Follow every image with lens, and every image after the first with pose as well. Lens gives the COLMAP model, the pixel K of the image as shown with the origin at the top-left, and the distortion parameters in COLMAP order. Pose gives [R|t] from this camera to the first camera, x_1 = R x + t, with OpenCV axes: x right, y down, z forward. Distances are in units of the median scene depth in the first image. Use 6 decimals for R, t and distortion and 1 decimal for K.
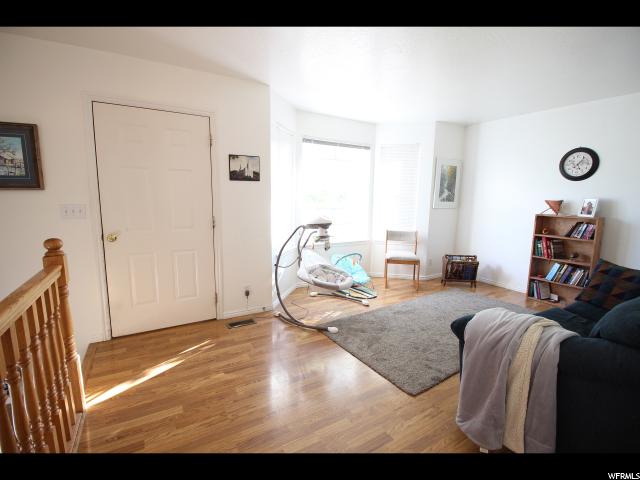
lens RADIAL K [[298.3, 0, 317.0], [0, 298.3, 241.4], [0, 0, 1]] dist [-0.012740, -0.002431]
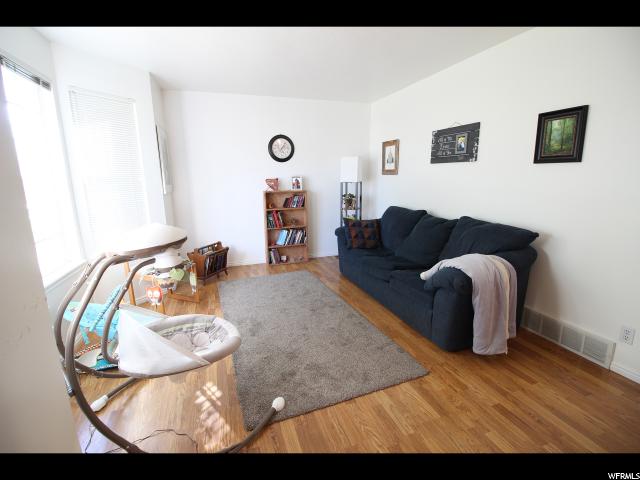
lens RADIAL K [[298.3, 0, 318.8], [0, 298.3, 237.9], [0, 0, 1]] dist [-0.012740, -0.002431]
pose [[0.179684, -0.212434, 0.960513, -0.357501], [0.162253, 0.969432, 0.184054, -0.100726], [-0.970251, 0.122774, 0.208660, 0.621403]]
